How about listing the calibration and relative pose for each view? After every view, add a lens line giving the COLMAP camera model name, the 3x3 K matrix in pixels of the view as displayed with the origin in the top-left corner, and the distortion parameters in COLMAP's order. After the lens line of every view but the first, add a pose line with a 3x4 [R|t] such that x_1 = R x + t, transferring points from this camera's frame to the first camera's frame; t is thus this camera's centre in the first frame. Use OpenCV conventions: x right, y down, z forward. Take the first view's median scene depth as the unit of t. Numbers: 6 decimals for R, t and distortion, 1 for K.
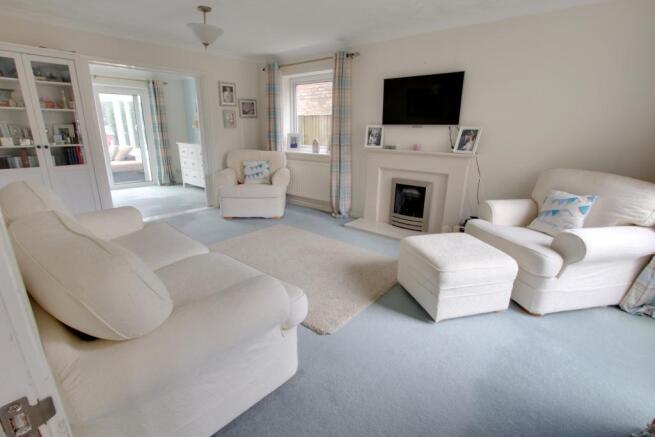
lens RADIAL K [[303.8, 0, 327.2], [0, 303.8, 217.8], [0, 0, 1]] dist [-0.025320, 0.000585]
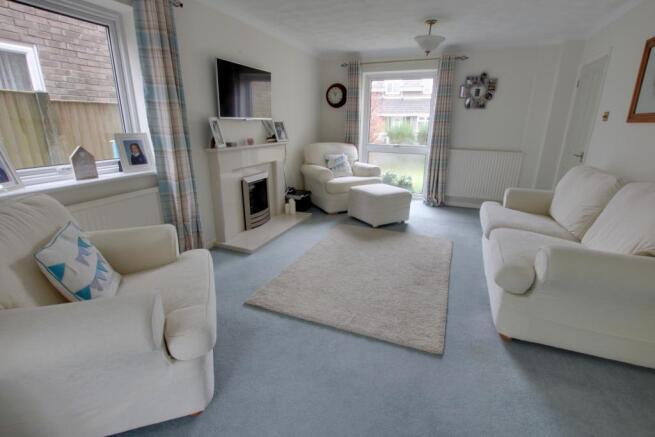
lens RADIAL K [[303.8, 0, 327.7], [0, 303.8, 219.7], [0, 0, 1]] dist [-0.025320, 0.000585]
pose [[-0.305127, -0.294465, 0.905642, -0.674225], [0.261248, 0.888626, 0.376951, -0.287202], [-0.915777, 0.351616, -0.194215, 0.965409]]
